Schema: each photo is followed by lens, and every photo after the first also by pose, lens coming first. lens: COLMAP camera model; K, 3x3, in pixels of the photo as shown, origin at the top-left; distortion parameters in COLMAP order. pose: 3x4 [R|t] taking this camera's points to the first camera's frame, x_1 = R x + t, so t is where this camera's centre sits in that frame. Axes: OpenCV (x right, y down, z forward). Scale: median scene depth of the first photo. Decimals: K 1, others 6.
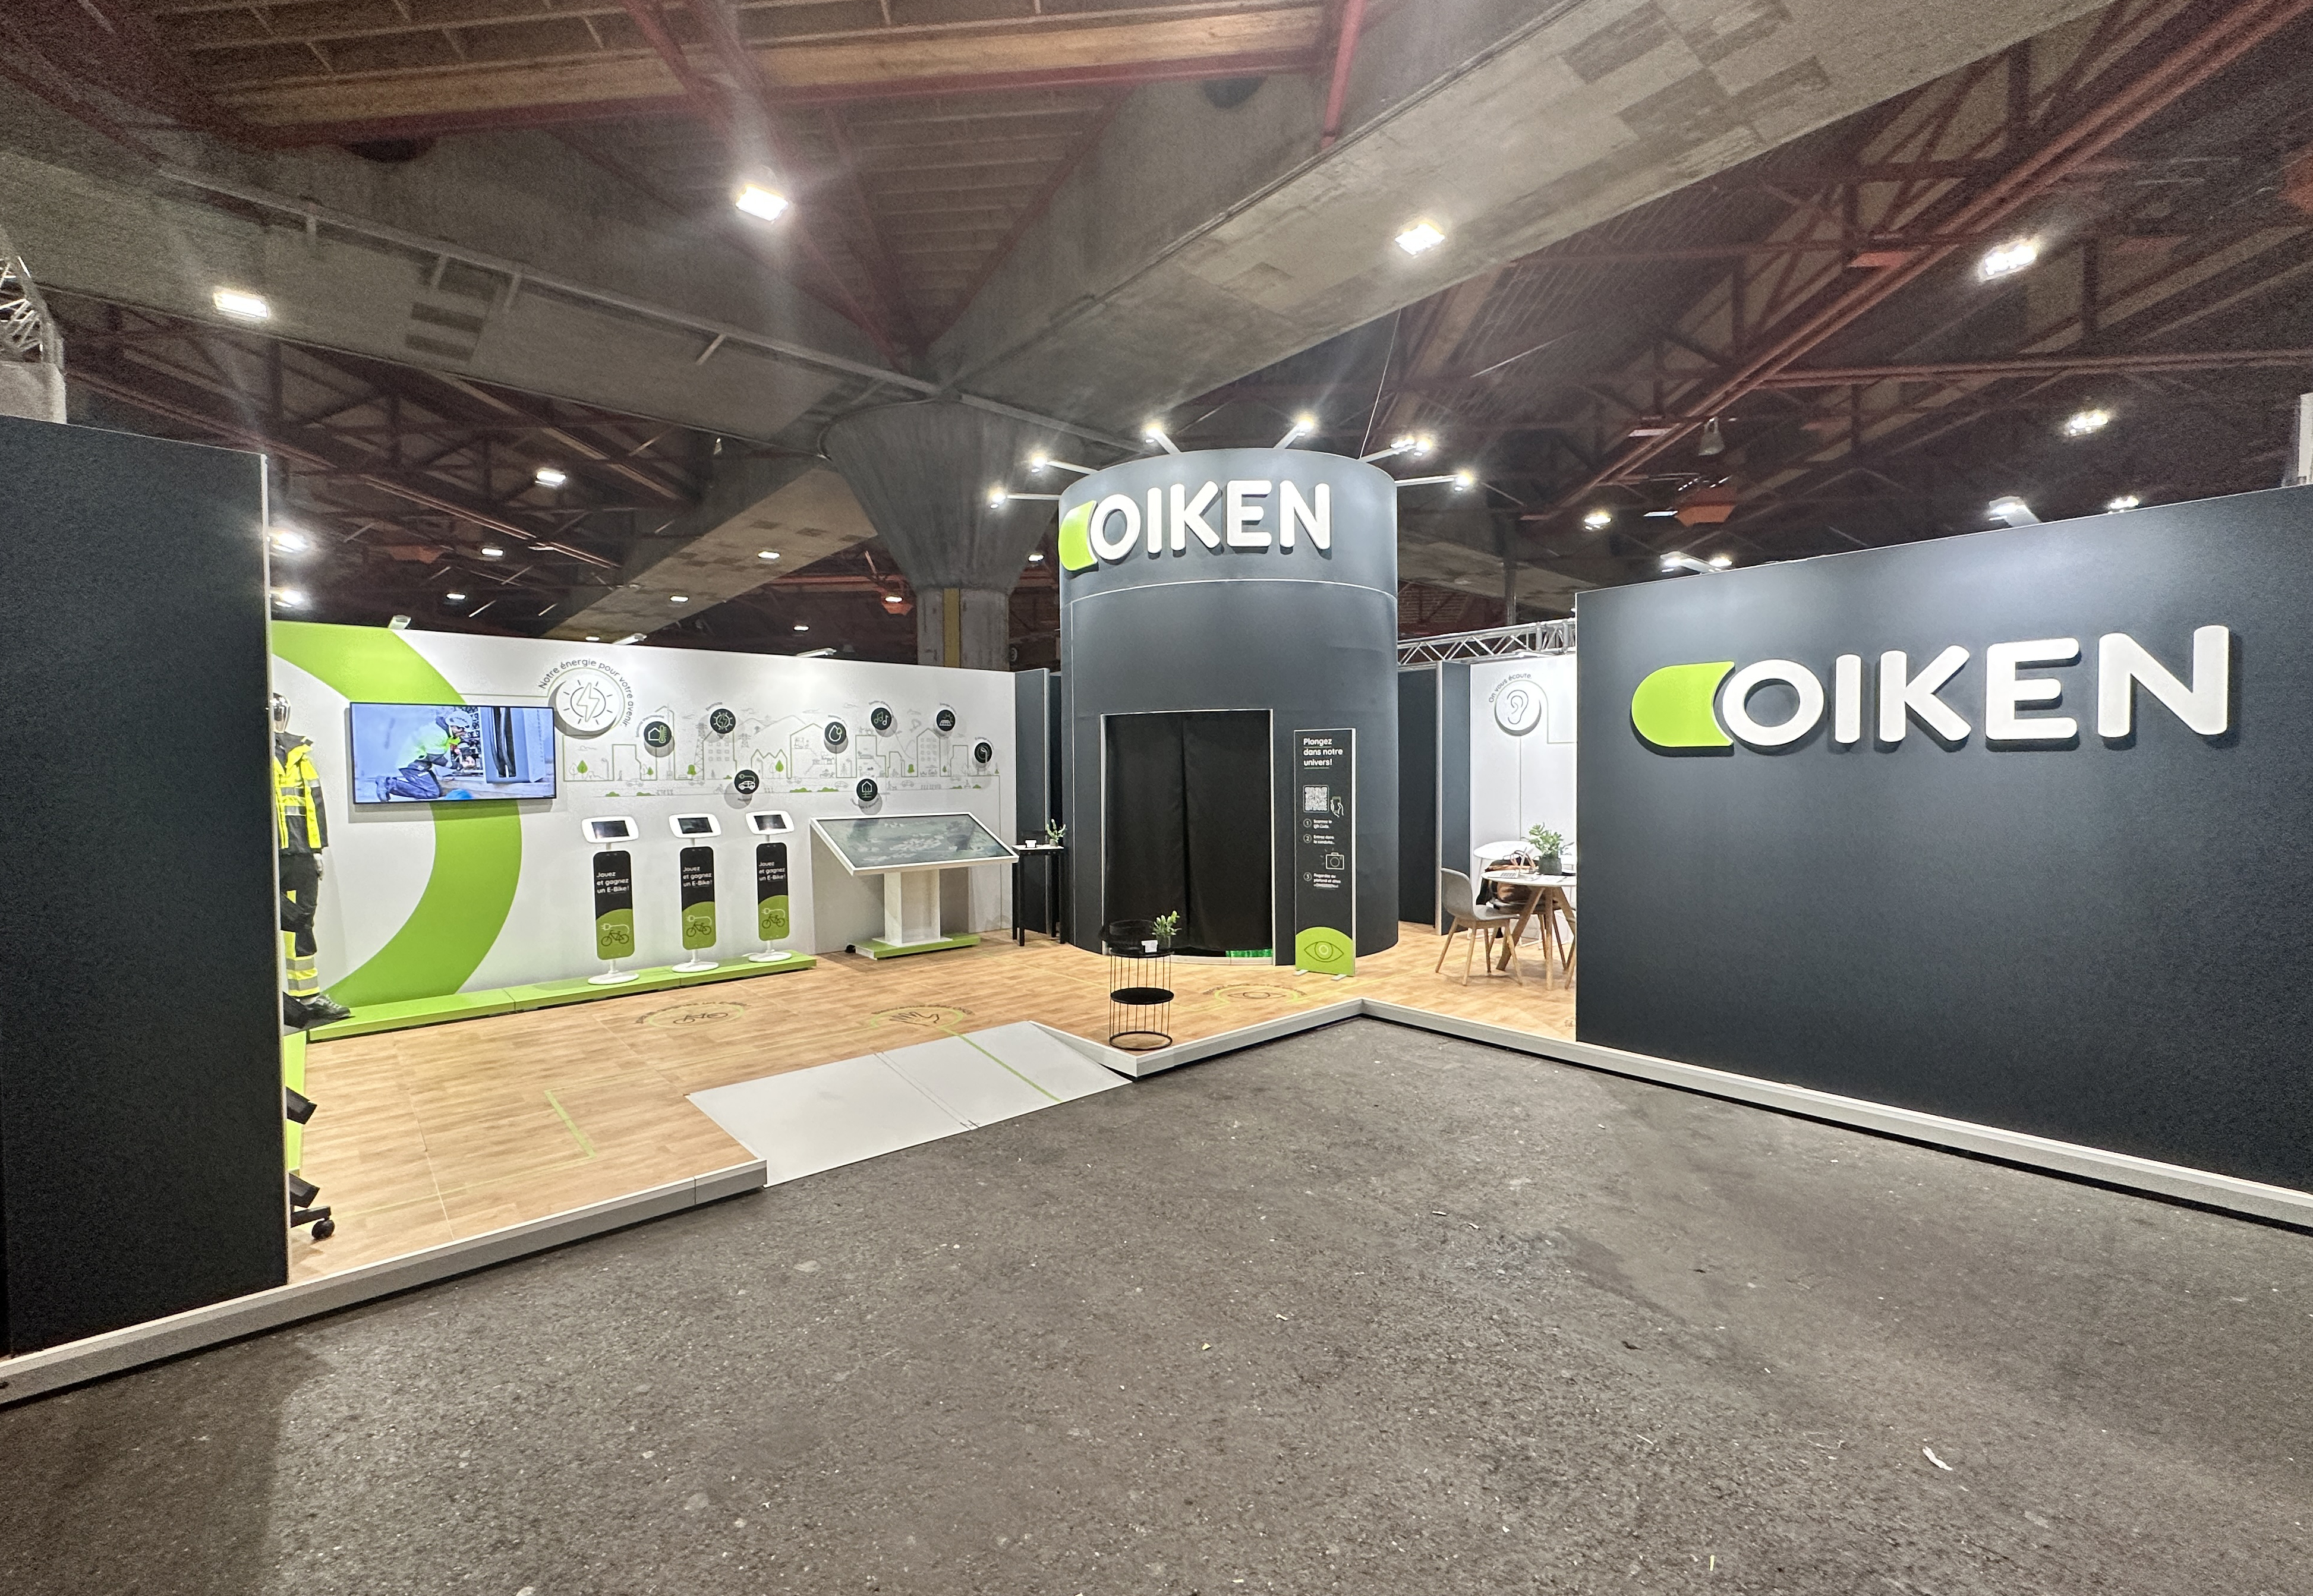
lens RADIAL K [[913.5, 0, 1076.9], [0, 913.5, 796.8], [0, 0, 1]] dist [-0.005228, -0.000436]
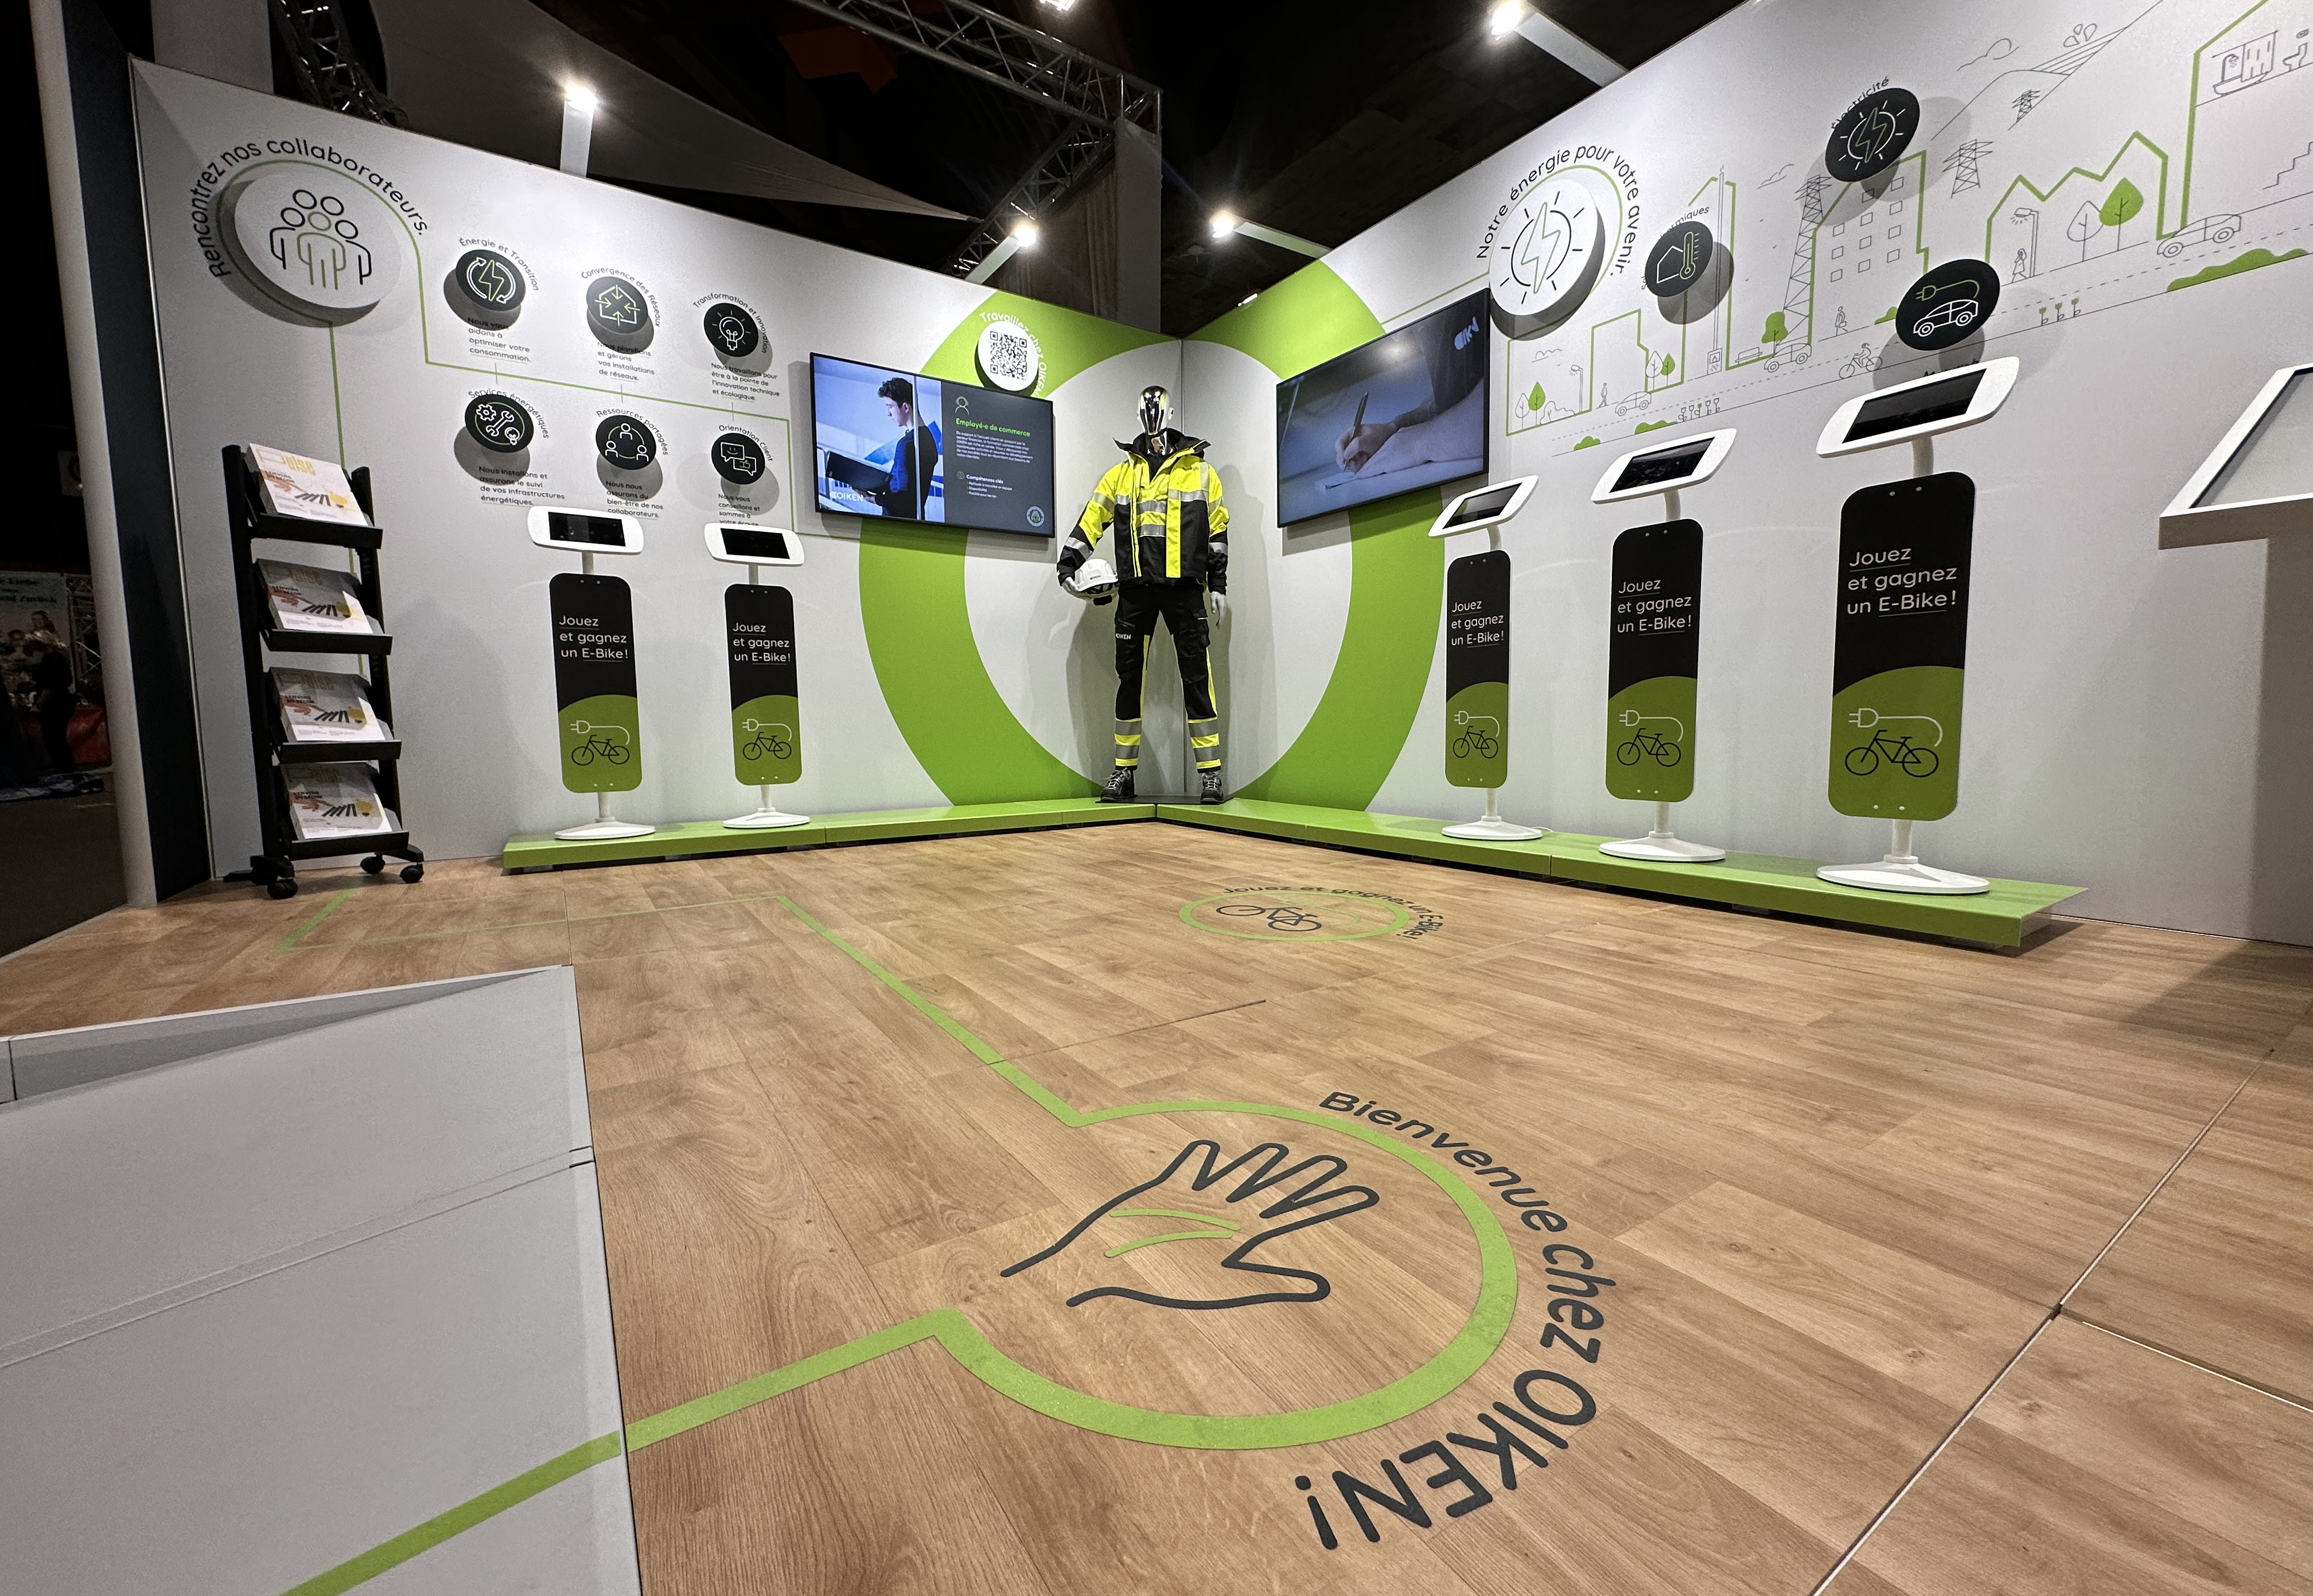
lens RADIAL K [[913.6, 0, 1190.2], [0, 913.6, 806.0], [0, 0, 1]] dist [-0.005228, -0.000436]
pose [[-0.095777, 0.108601, -0.989461, -0.017721], [-0.005968, 0.993950, 0.109671, 0.111893], [0.995385, 0.016409, -0.094549, 0.738667]]
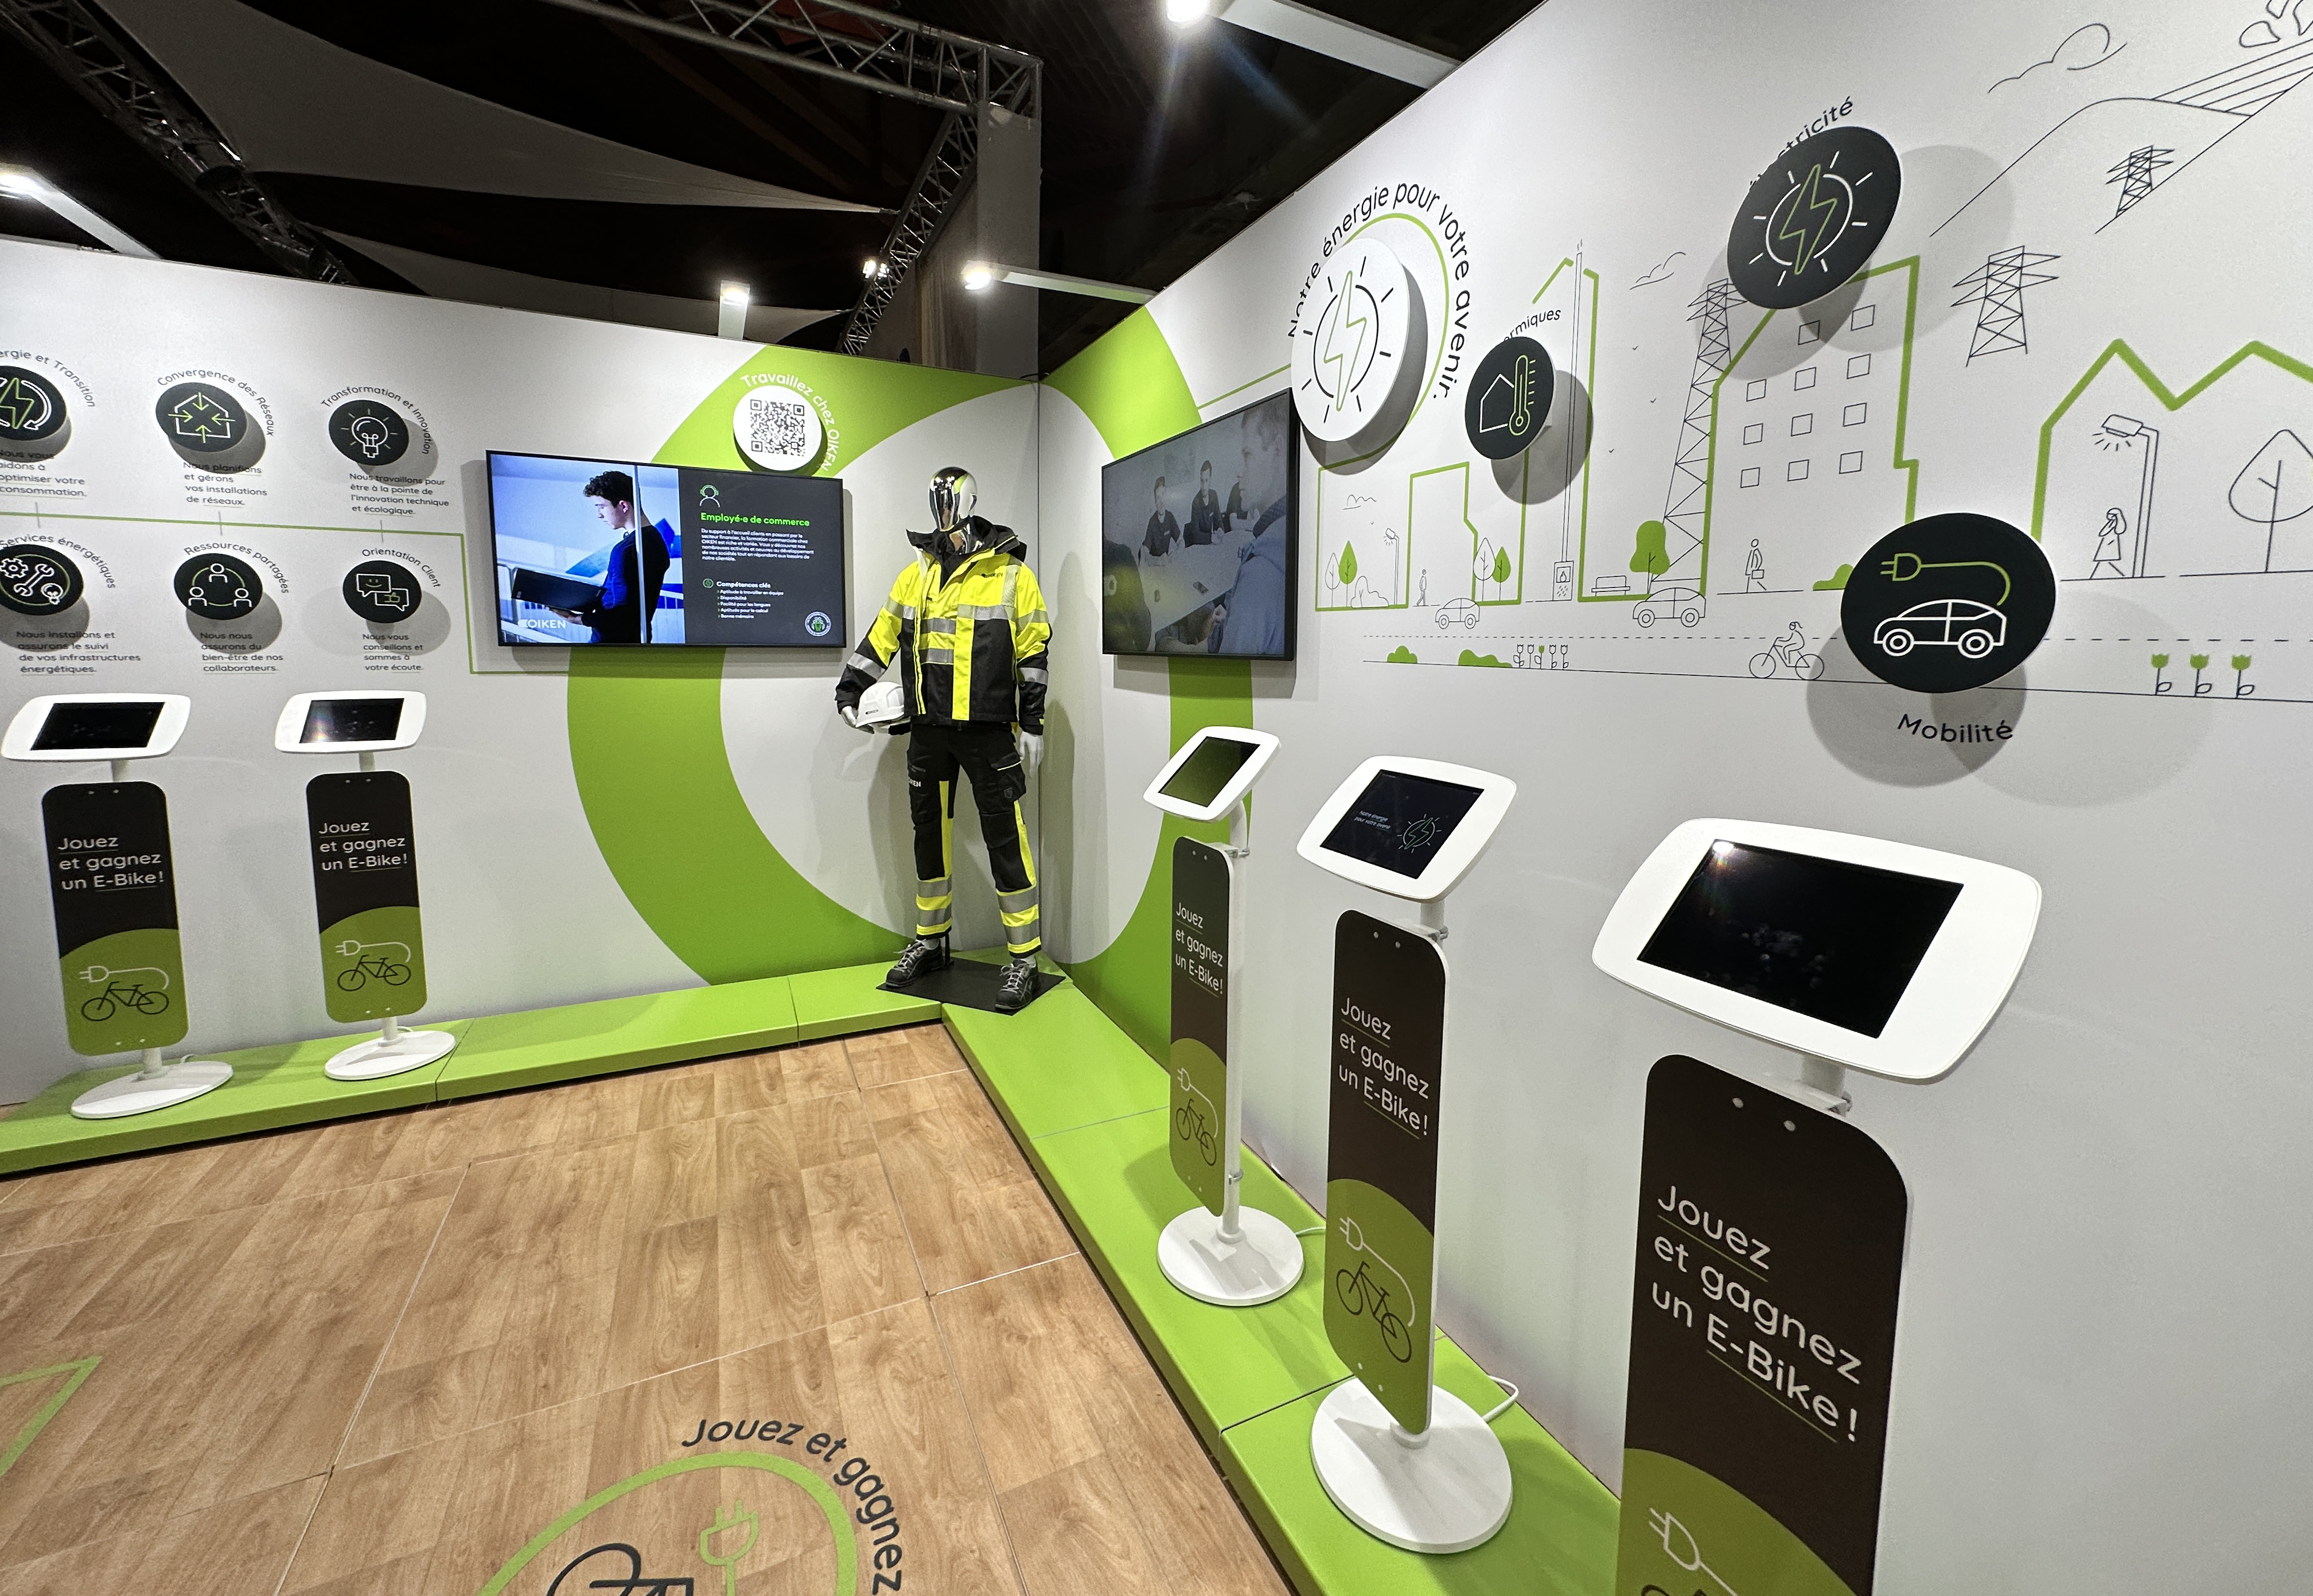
lens RADIAL K [[913.6, 0, 1198.2], [0, 913.6, 733.6], [0, 0, 1]] dist [-0.005228, -0.000436]
pose [[-0.224920, 0.112981, -0.967805, -0.187321], [-0.027077, 0.992147, 0.122115, -0.010257], [0.974001, 0.053671, -0.220095, 0.871955]]
